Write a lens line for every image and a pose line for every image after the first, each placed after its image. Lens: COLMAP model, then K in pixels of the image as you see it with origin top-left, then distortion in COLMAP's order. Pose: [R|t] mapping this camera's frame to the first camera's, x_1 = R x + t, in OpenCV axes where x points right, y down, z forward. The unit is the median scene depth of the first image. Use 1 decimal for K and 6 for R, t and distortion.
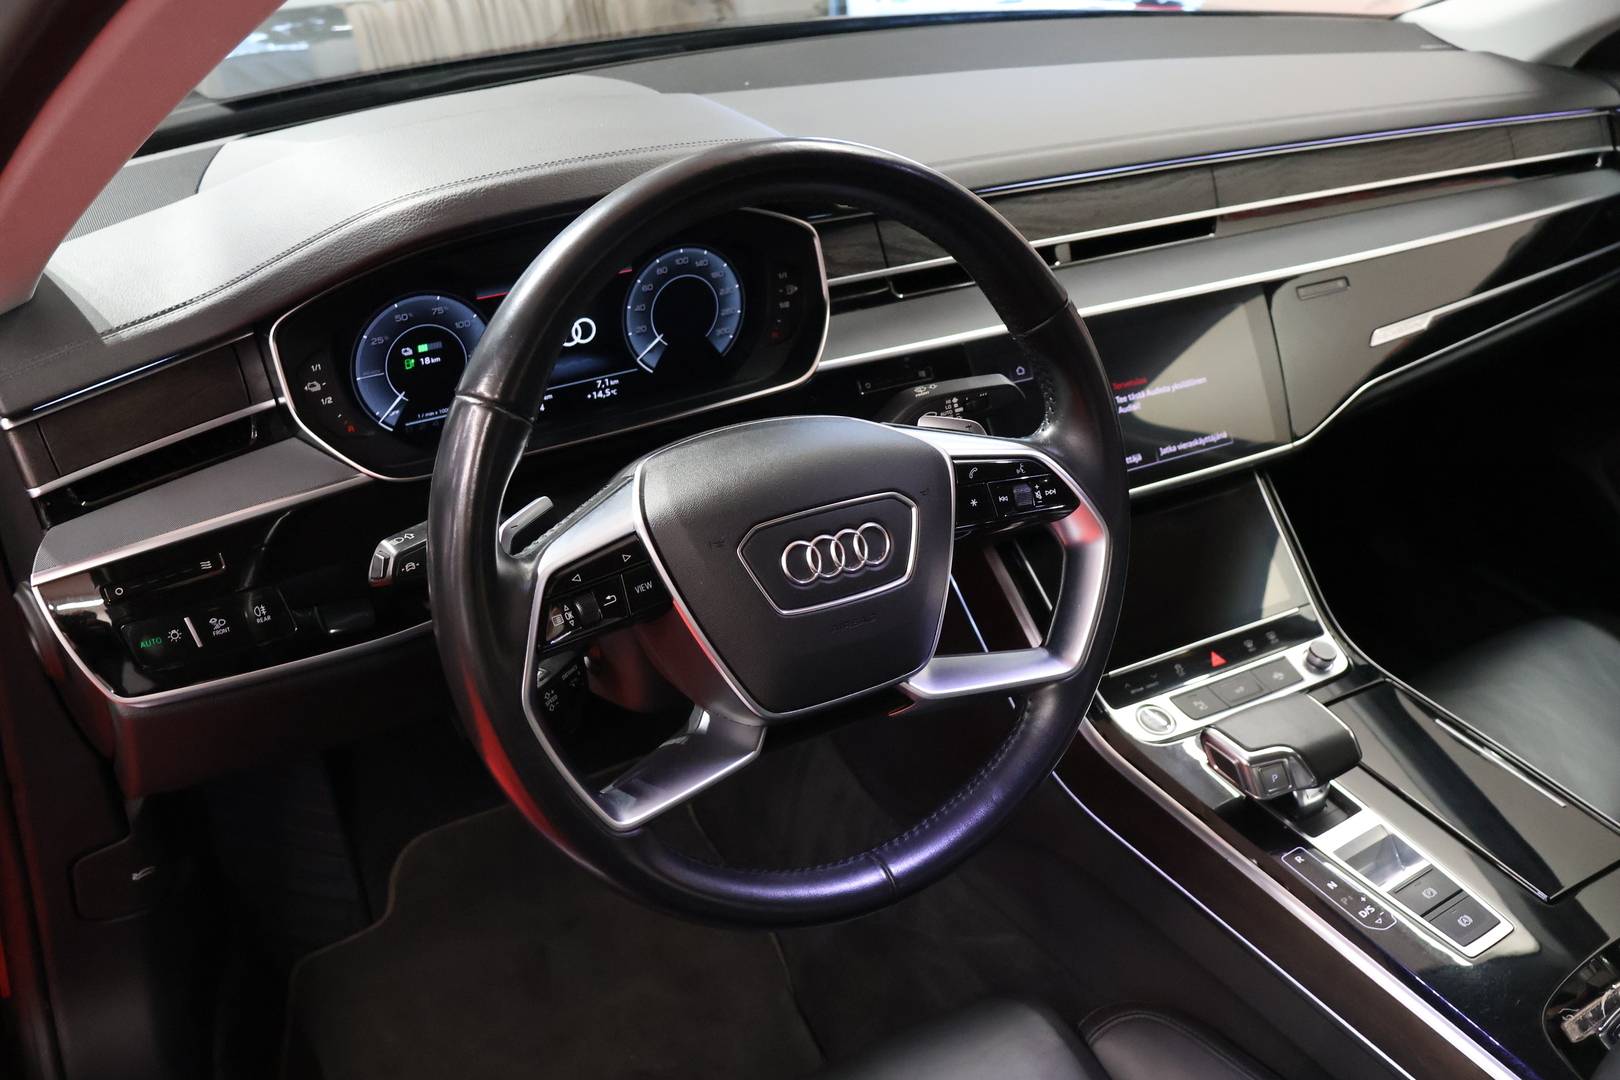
lens RADIAL K [[1373.1, 0, 809.4], [0, 1373.1, 531.7], [0, 0, 1]] dist [-0.006126, 0.004971]
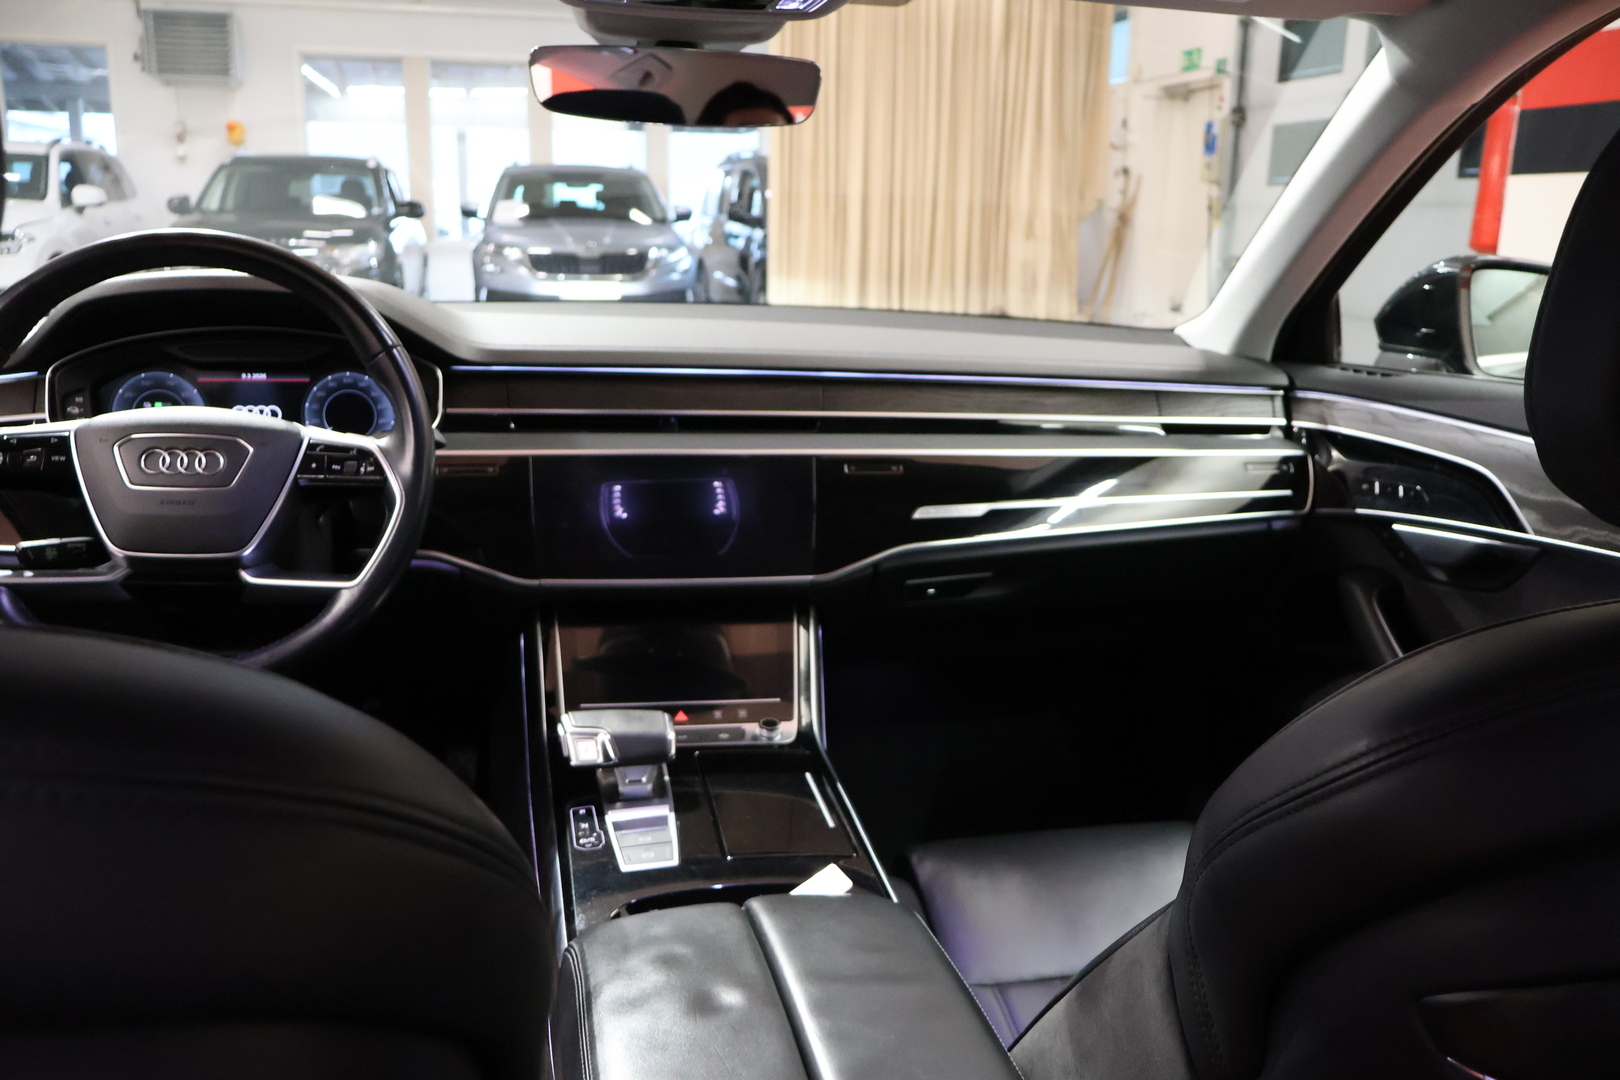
lens RADIAL K [[1373.1, 0, 806.7], [0, 1373.1, 535.6], [0, 0, 1]] dist [-0.006126, 0.004971]
pose [[0.935546, 0.074579, -0.345242, 0.928923], [-0.181534, 0.940001, -0.288865, 0.313598], [0.302985, 0.332920, 0.892953, -0.144647]]
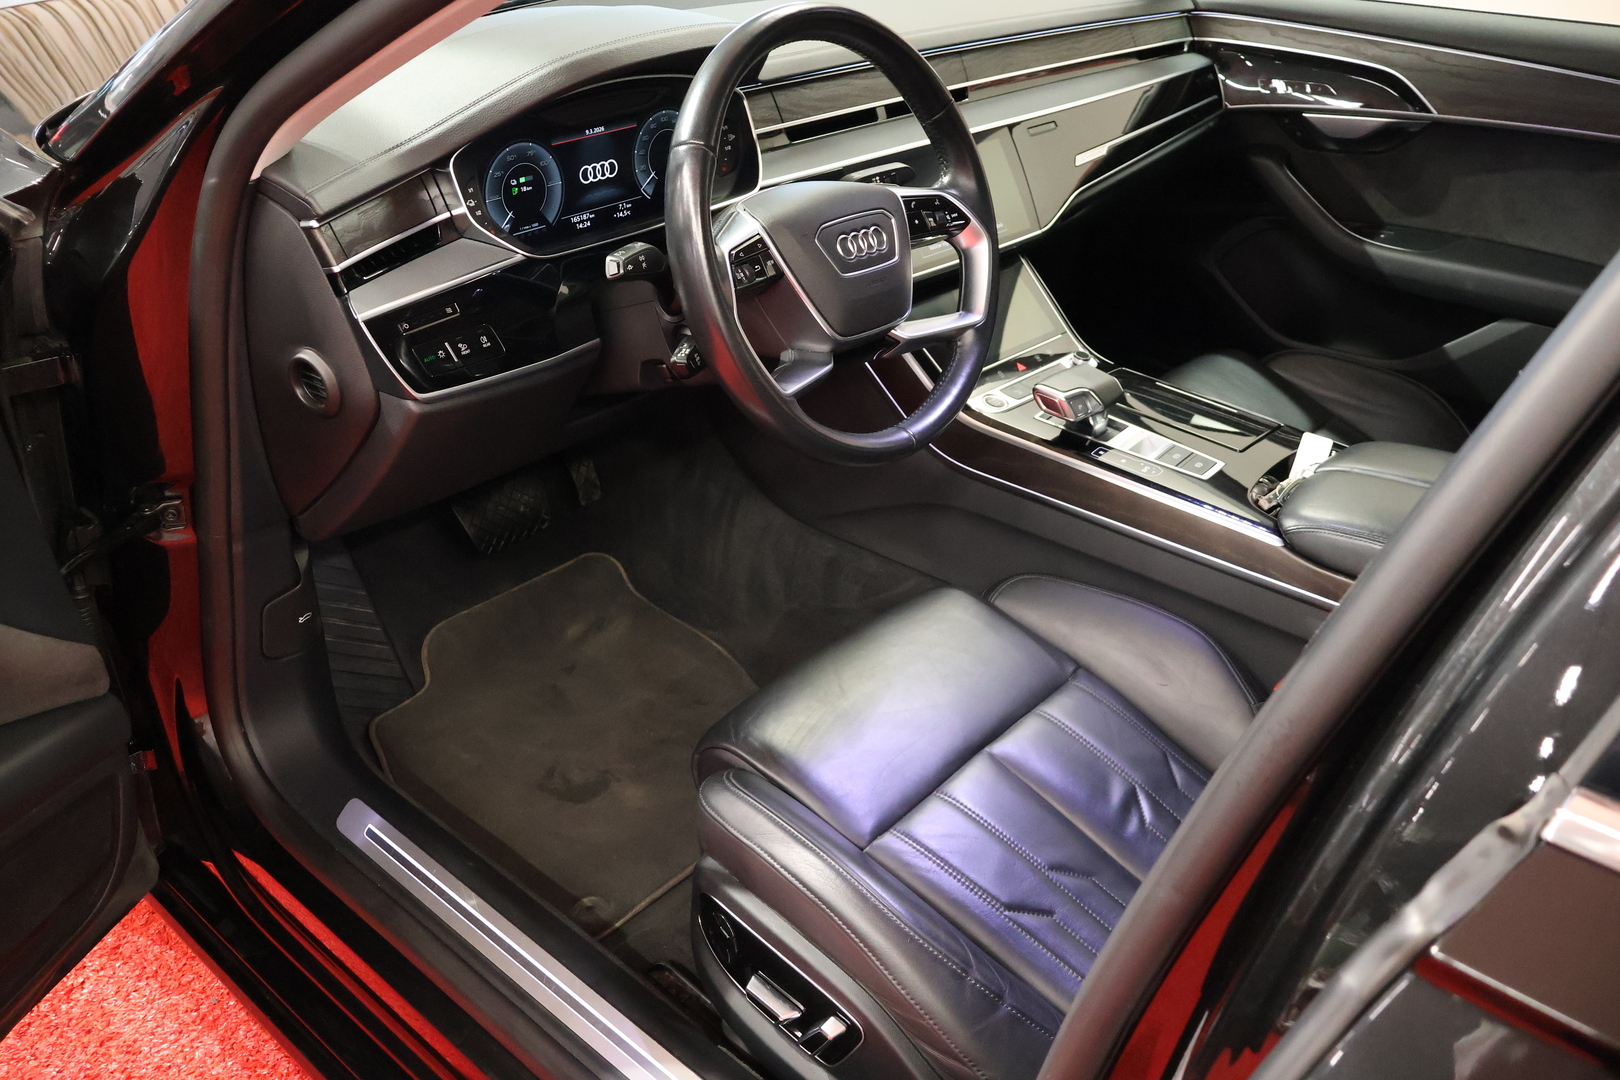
lens RADIAL K [[1373.1, 0, 823.0], [0, 1373.1, 544.2], [0, 0, 1]] dist [-0.006126, 0.004971]
pose [[0.955267, -0.146852, 0.256709, -0.381719], [0.144621, 0.989101, 0.027659, 0.243456], [-0.257972, 0.010703, 0.966093, -0.476409]]
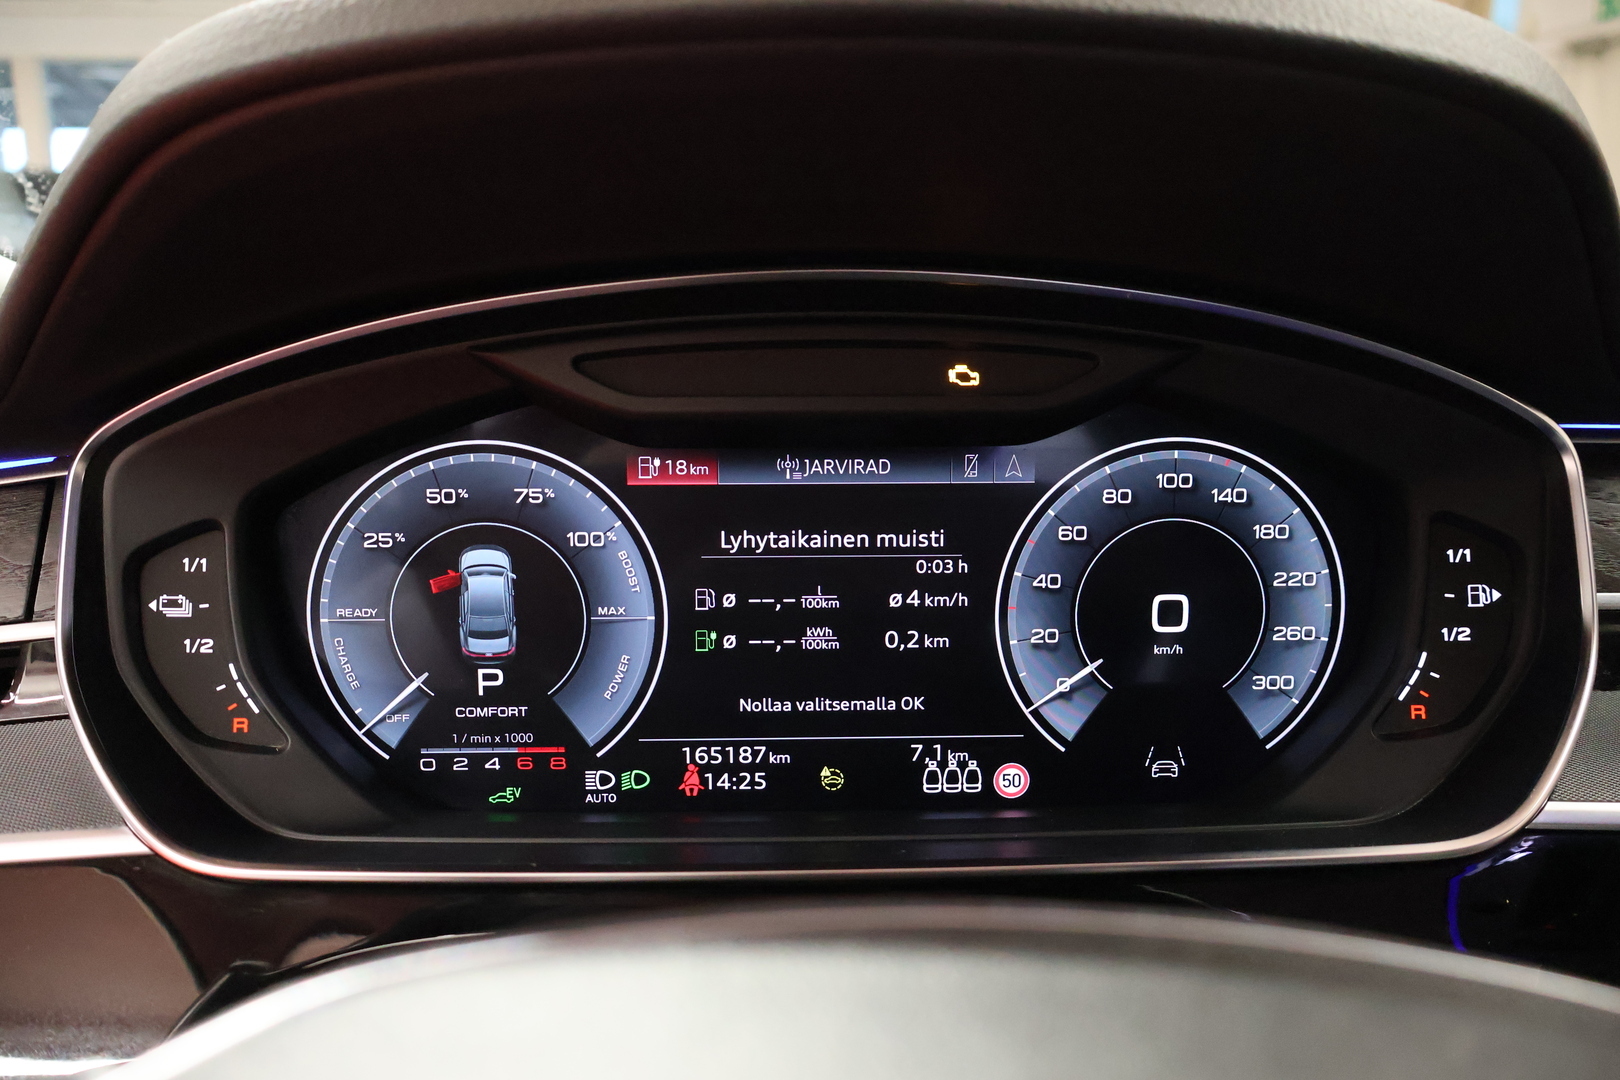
lens RADIAL K [[1373.1, 0, 810.5], [0, 1373.1, 541.8], [0, 0, 1]] dist [-0.006126, 0.004971]
pose [[0.859981, 0.082483, -0.503616, 0.016784], [-0.242554, 0.934324, -0.261164, -0.054061], [0.448999, 0.346750, 0.823507, 0.645145]]
